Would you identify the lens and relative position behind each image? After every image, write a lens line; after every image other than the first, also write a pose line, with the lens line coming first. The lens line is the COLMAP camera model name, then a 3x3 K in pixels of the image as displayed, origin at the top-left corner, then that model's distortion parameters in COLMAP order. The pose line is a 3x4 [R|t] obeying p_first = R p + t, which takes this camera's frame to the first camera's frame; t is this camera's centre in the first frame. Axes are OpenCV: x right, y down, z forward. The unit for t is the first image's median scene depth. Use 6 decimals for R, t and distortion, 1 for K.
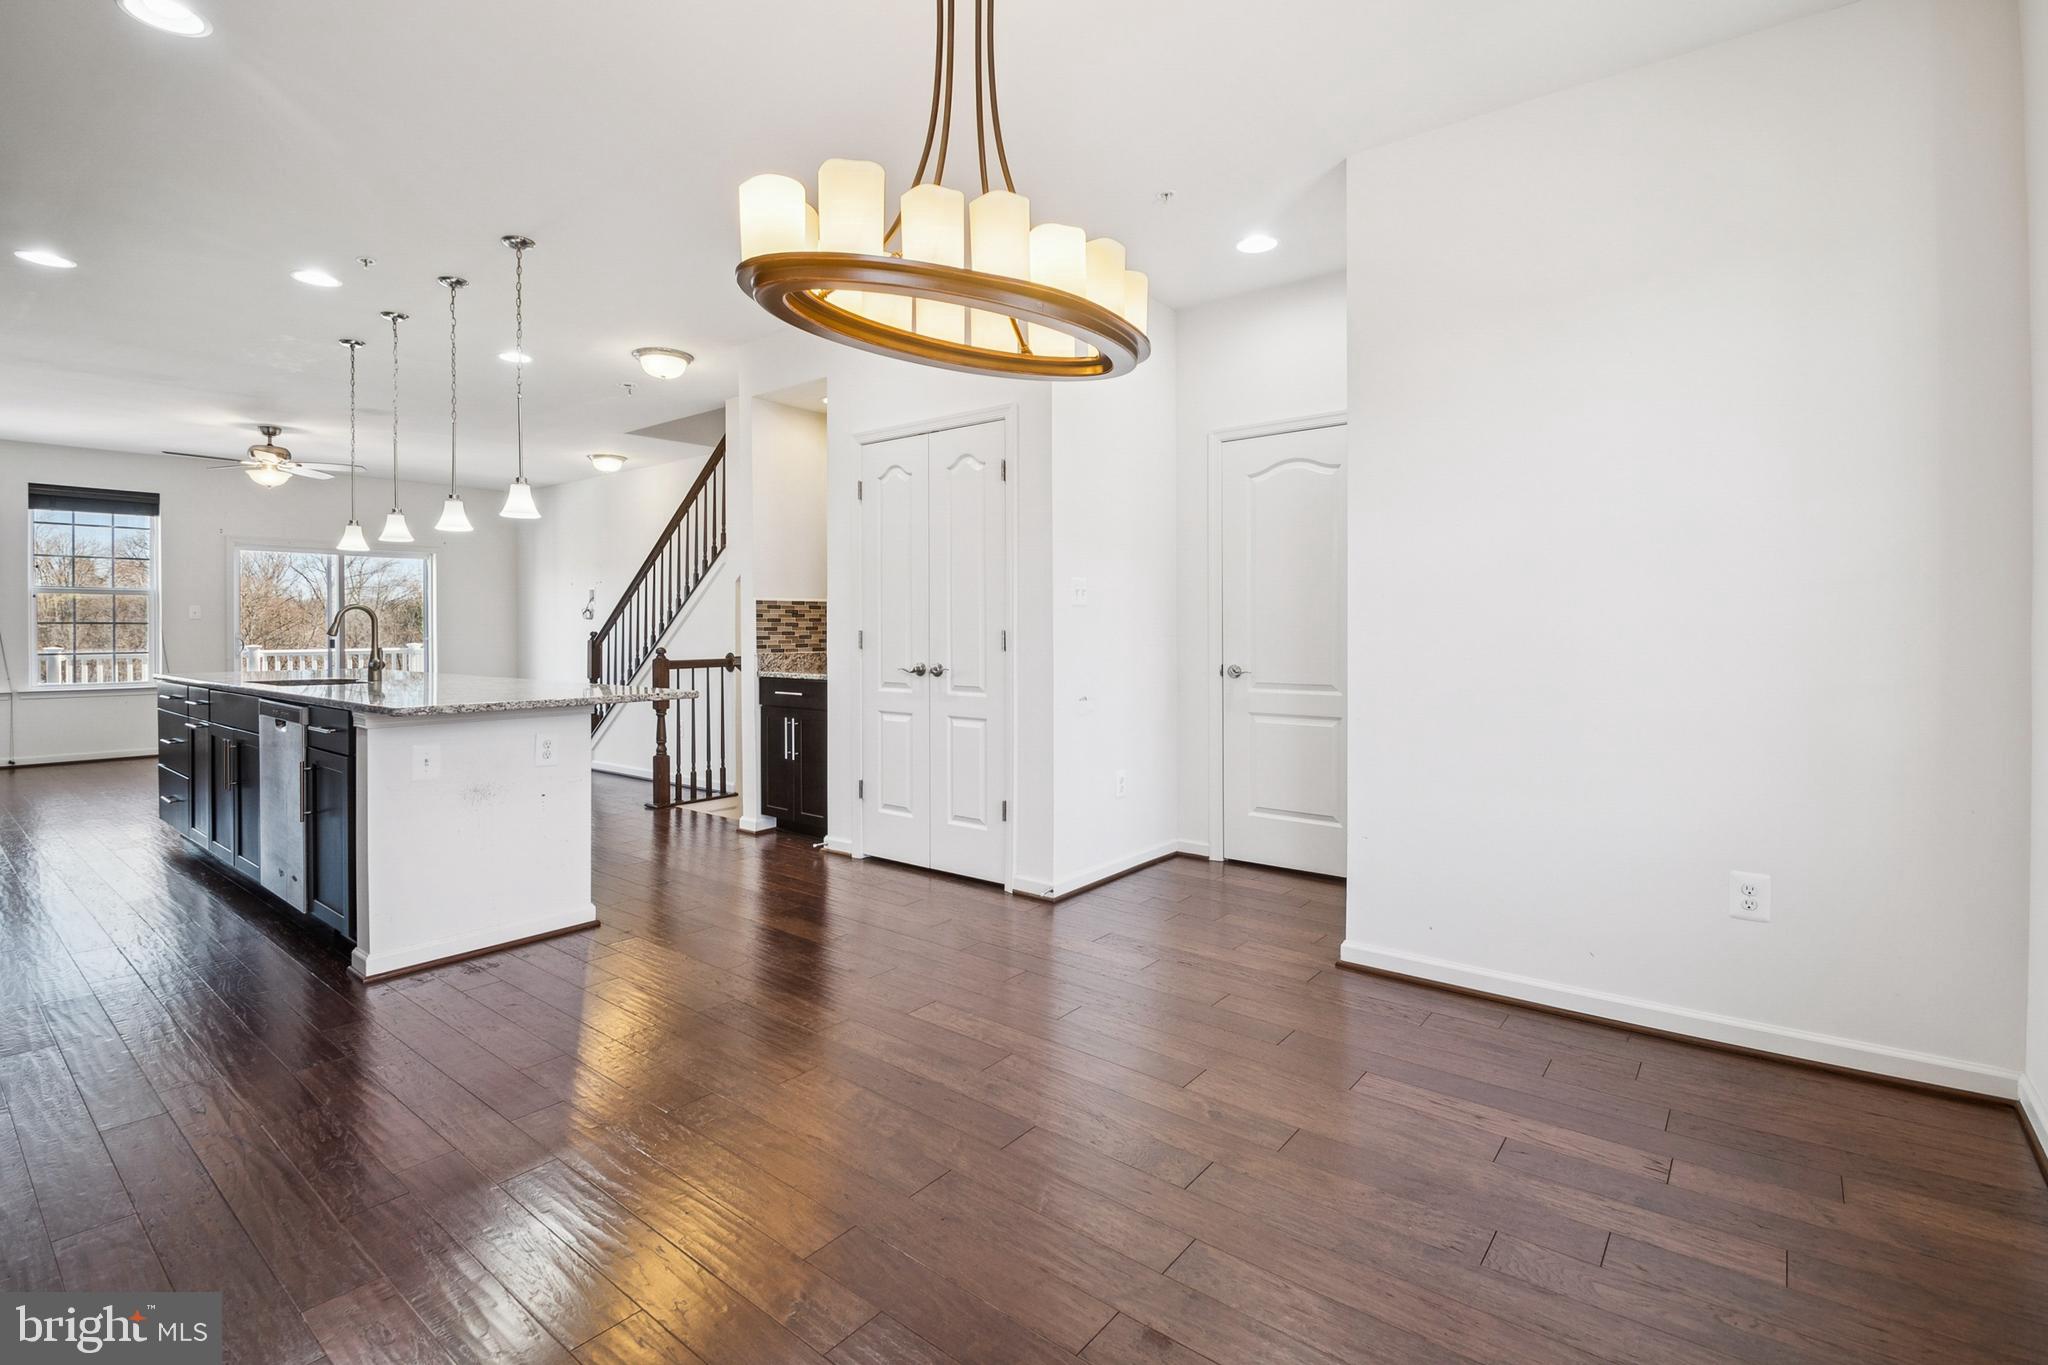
lens RADIAL K [[877.0, 0, 1022.9], [0, 877.0, 640.0], [0, 0, 1]] dist [0.000377, 0.000054]
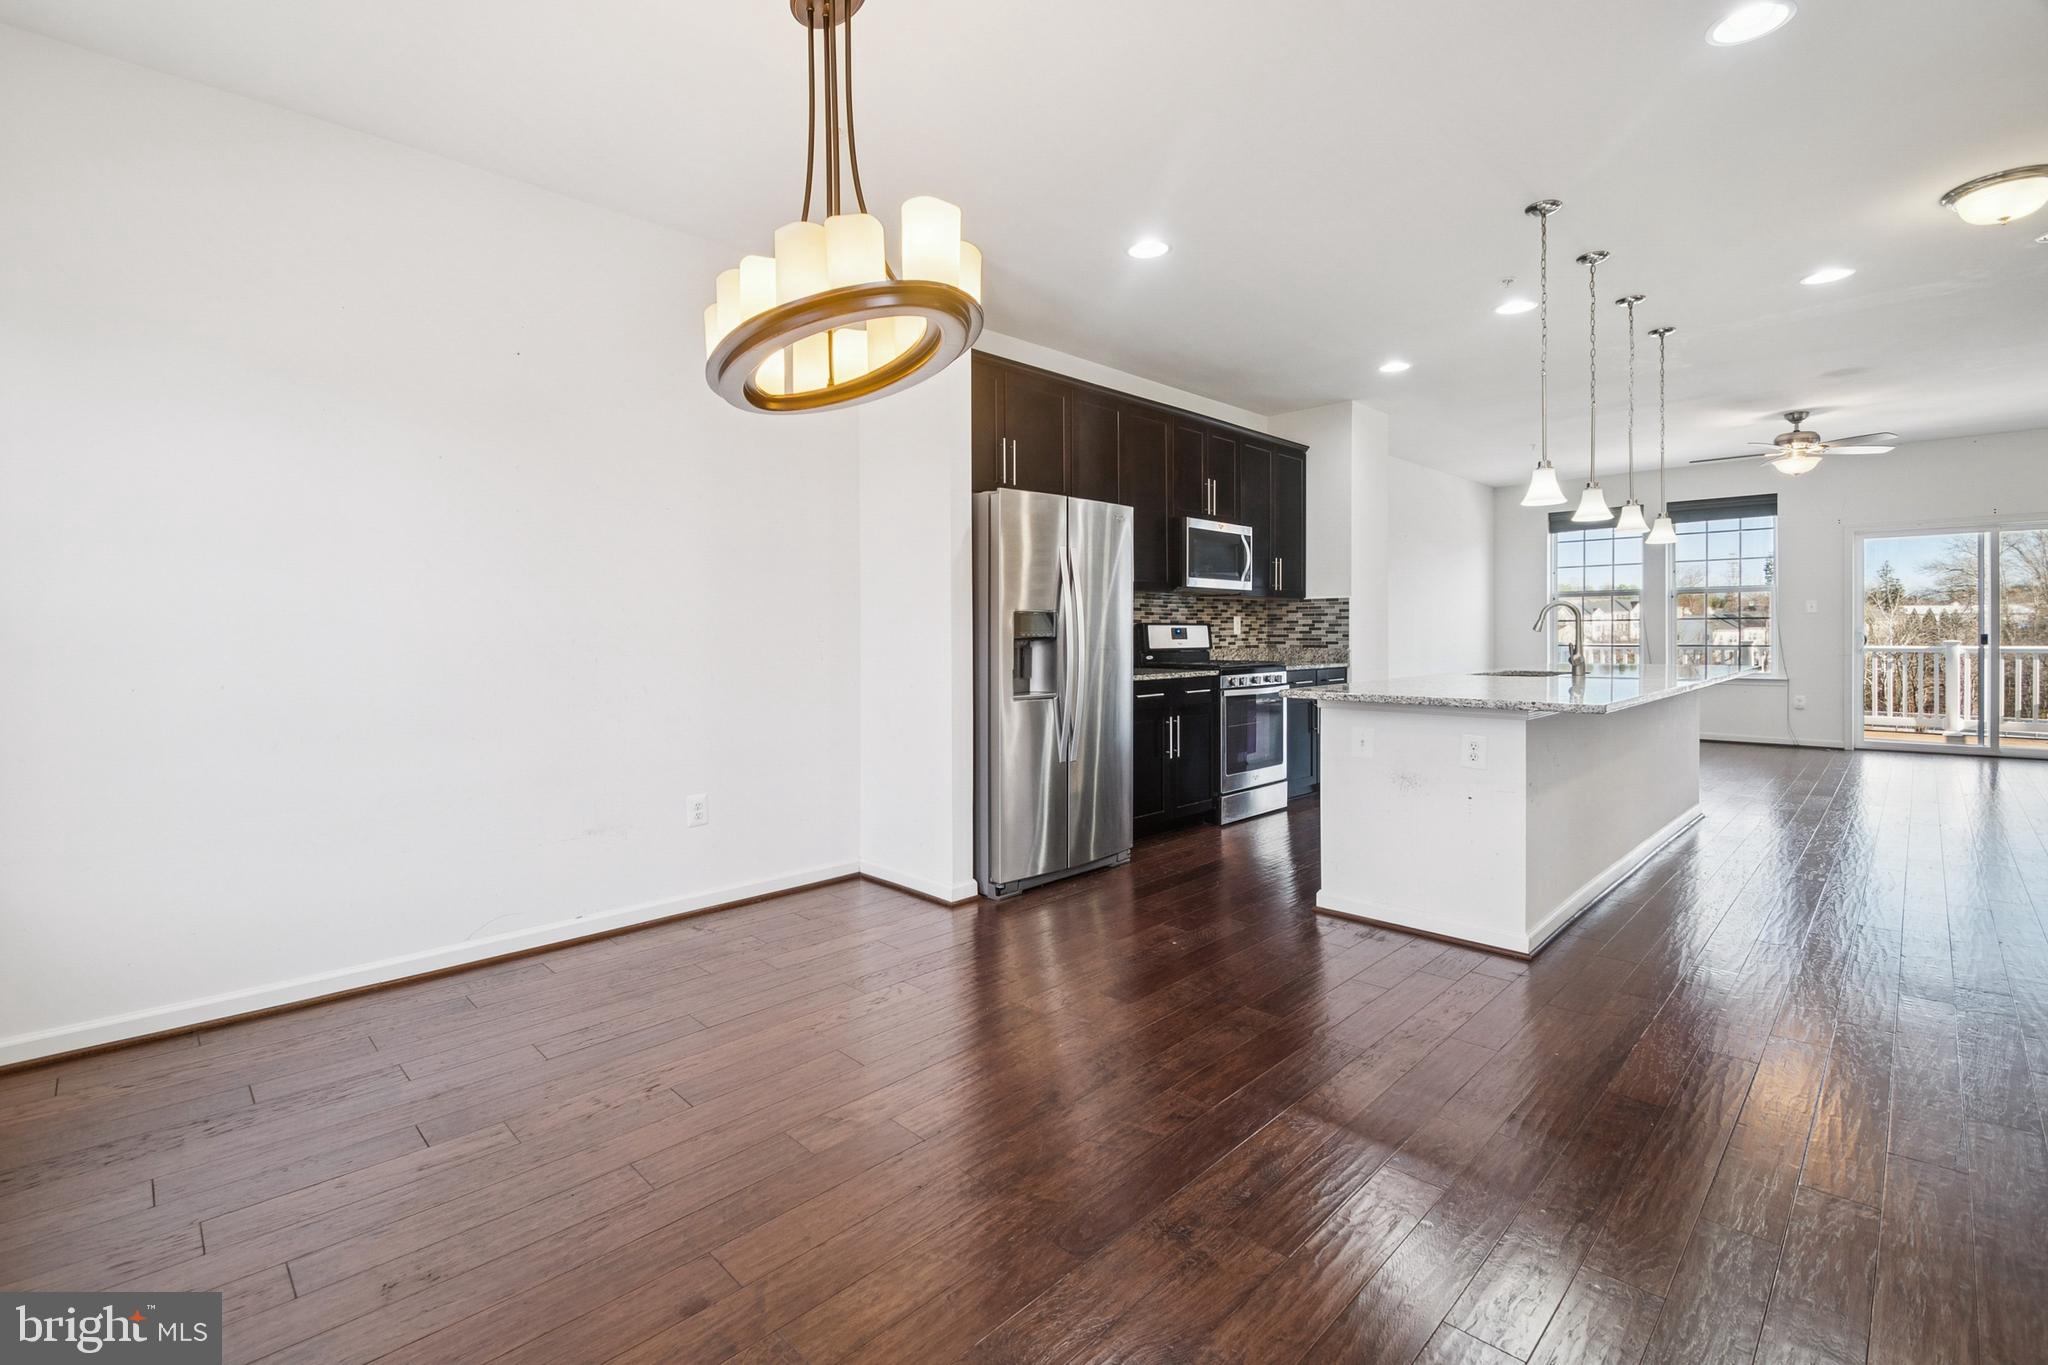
lens RADIAL K [[900.9, 0, 1022.8], [0, 900.9, 629.0], [0, 0, 1]] dist [-0.000210, -0.000038]
pose [[-0.067125, 0.000063, -0.997745, 0.285890], [-0.005224, 0.999986, 0.000414, -0.002862], [0.997731, 0.005240, -0.067124, 0.349084]]
